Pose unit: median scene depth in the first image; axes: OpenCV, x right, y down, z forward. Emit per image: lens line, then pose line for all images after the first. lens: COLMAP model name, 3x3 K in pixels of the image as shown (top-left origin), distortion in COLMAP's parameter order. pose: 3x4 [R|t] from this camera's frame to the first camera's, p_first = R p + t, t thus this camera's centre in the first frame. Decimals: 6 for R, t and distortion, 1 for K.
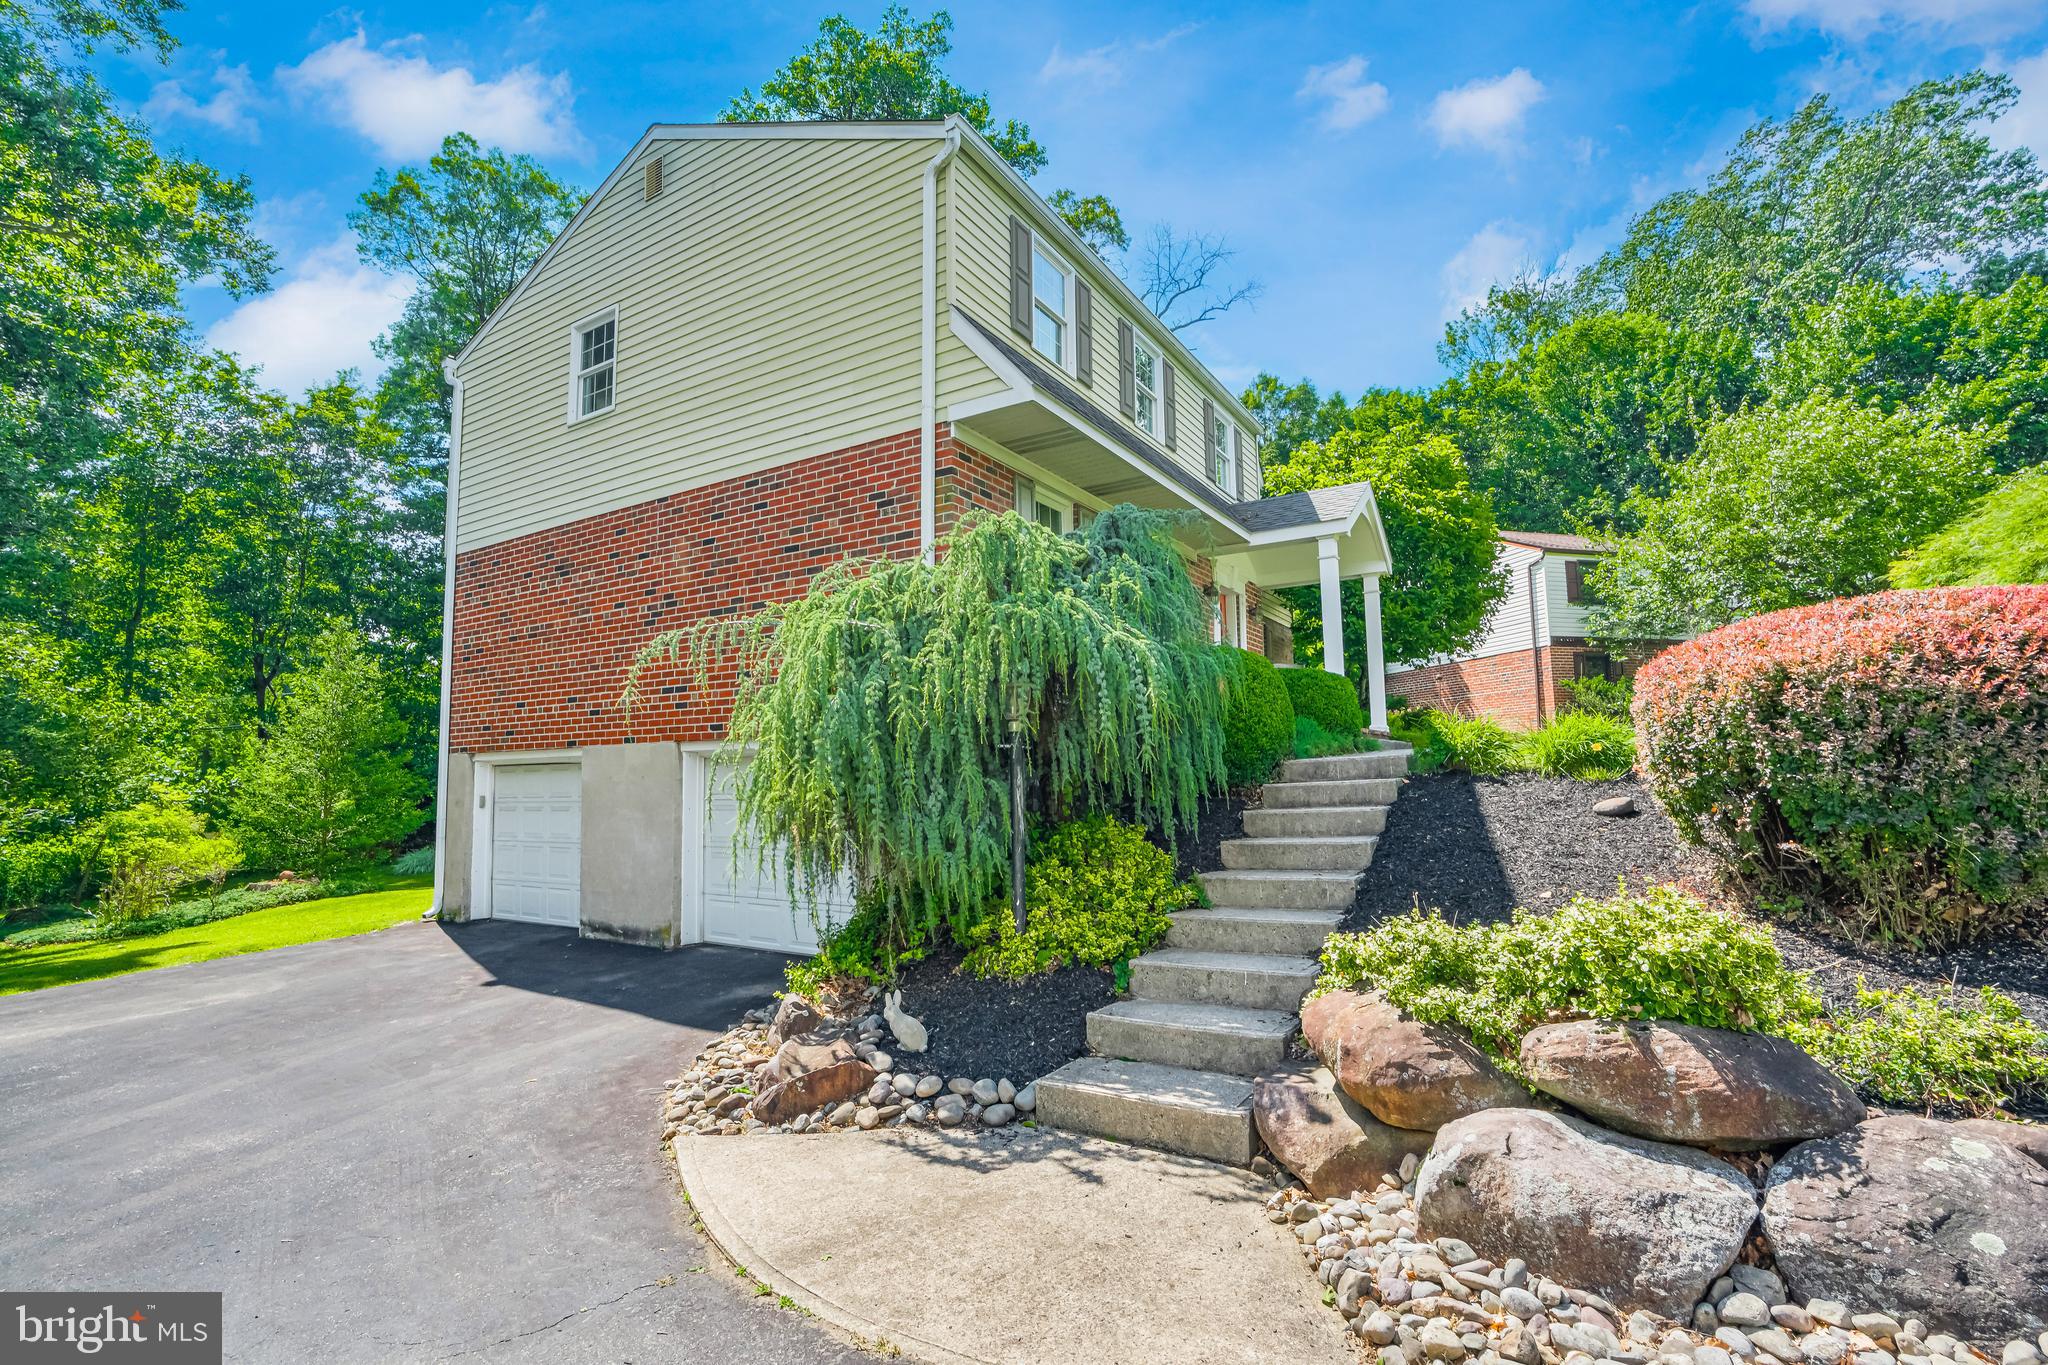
lens RADIAL K [[921.2, 0, 1009.4], [0, 921.2, 690.8], [0, 0, 1]] dist [-0.015866, 0.002354]
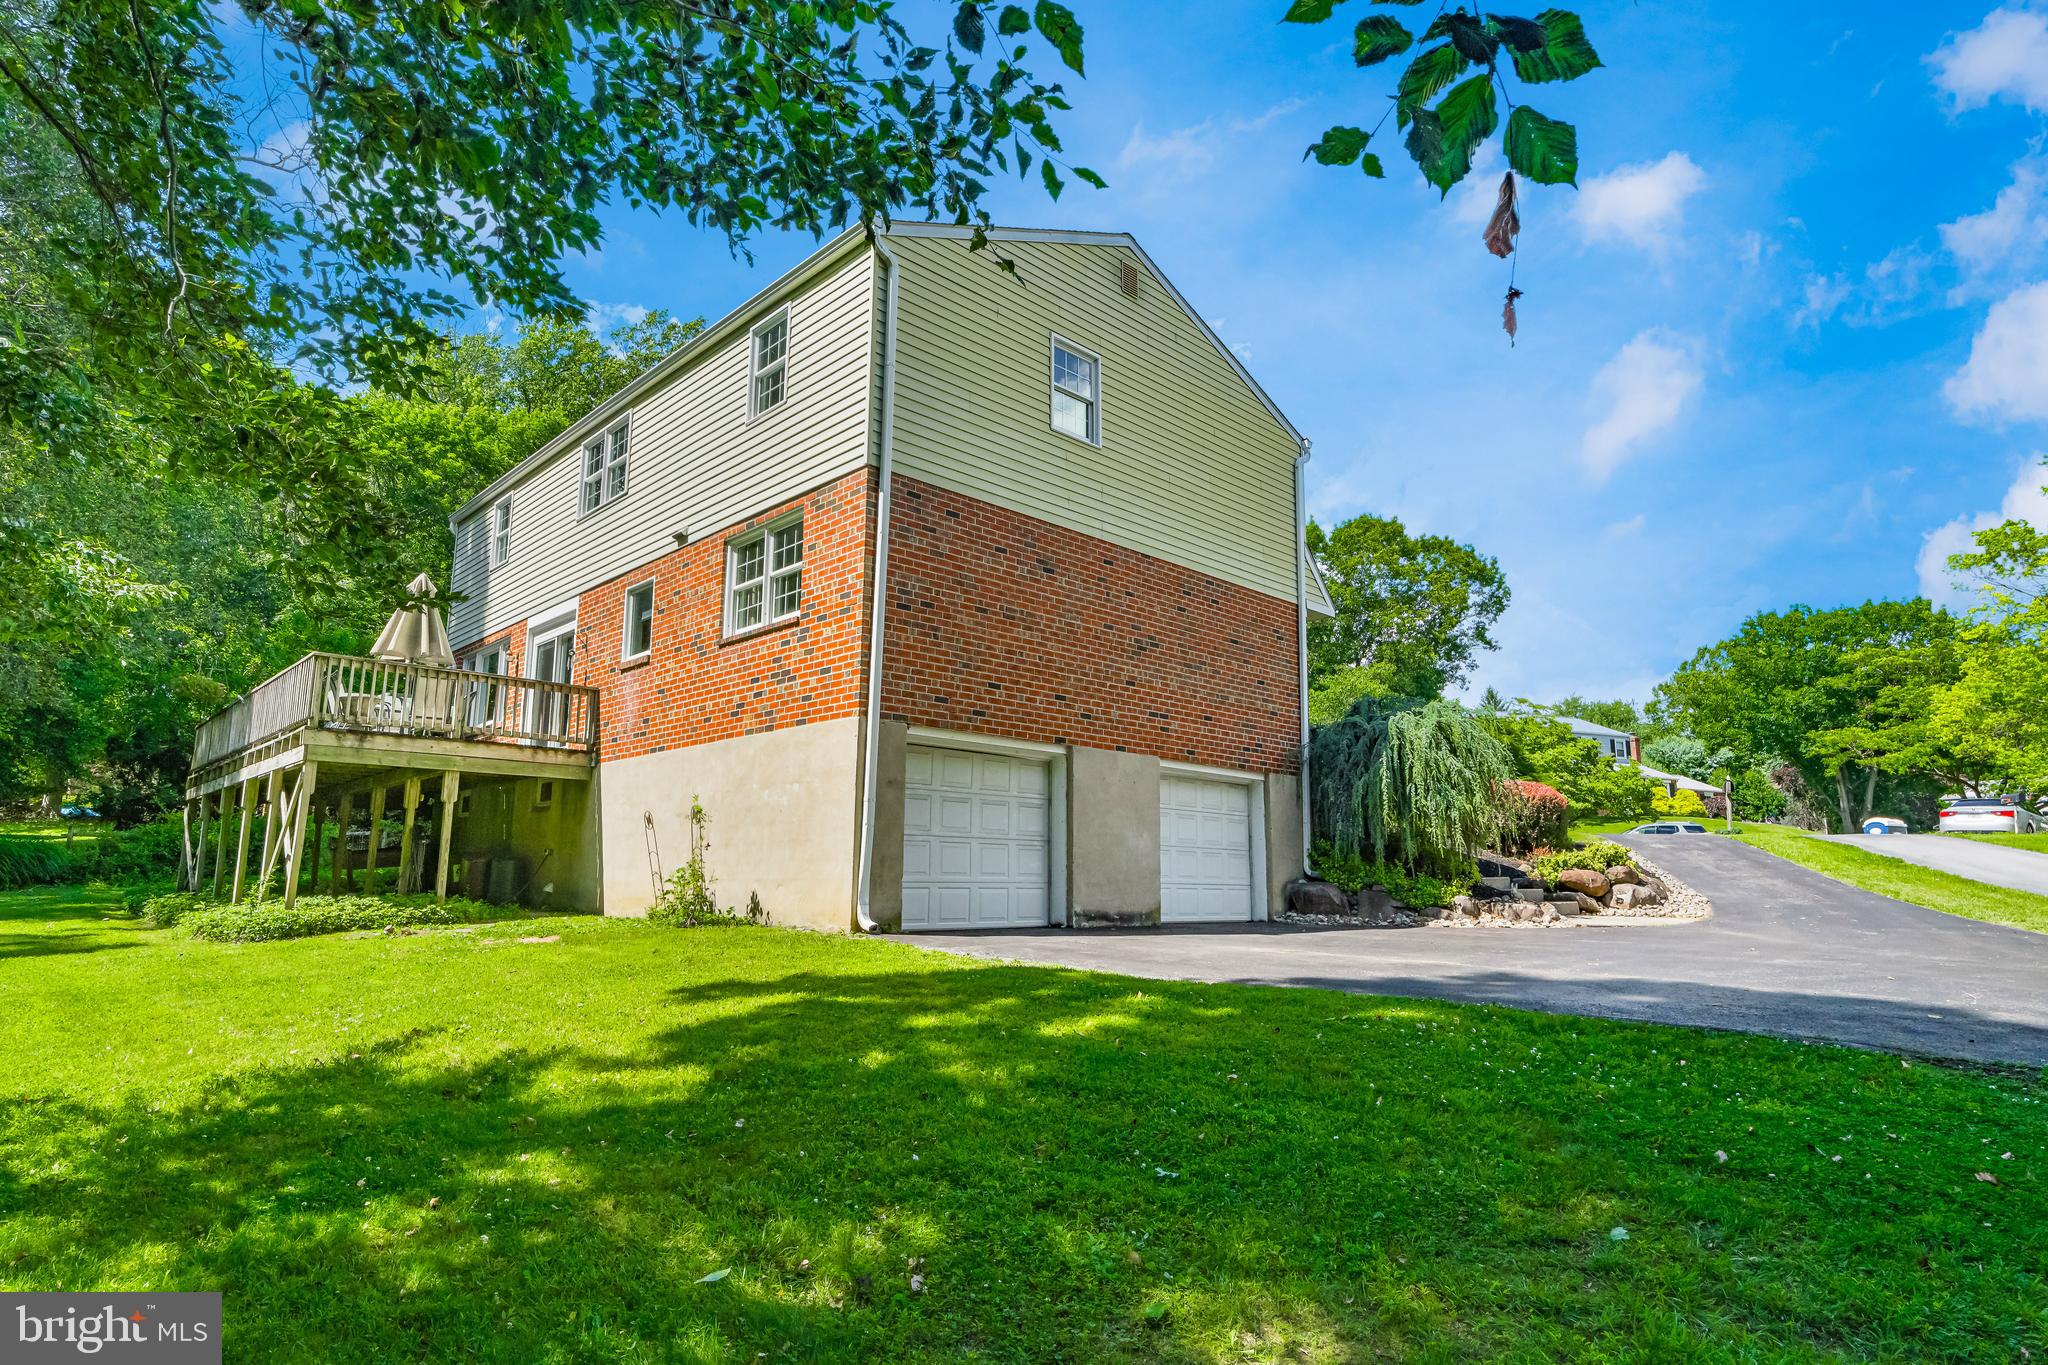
lens RADIAL K [[1107.5, 0, 1007.8], [0, 1107.5, 682.7], [0, 0, 1]] dist [-0.004113, 0.000020]
pose [[0.245592, 0.193328, 0.949899, -2.049262], [-0.107424, 0.979303, -0.171539, 0.260496], [-0.963403, -0.059913, 0.261278, 0.903491]]
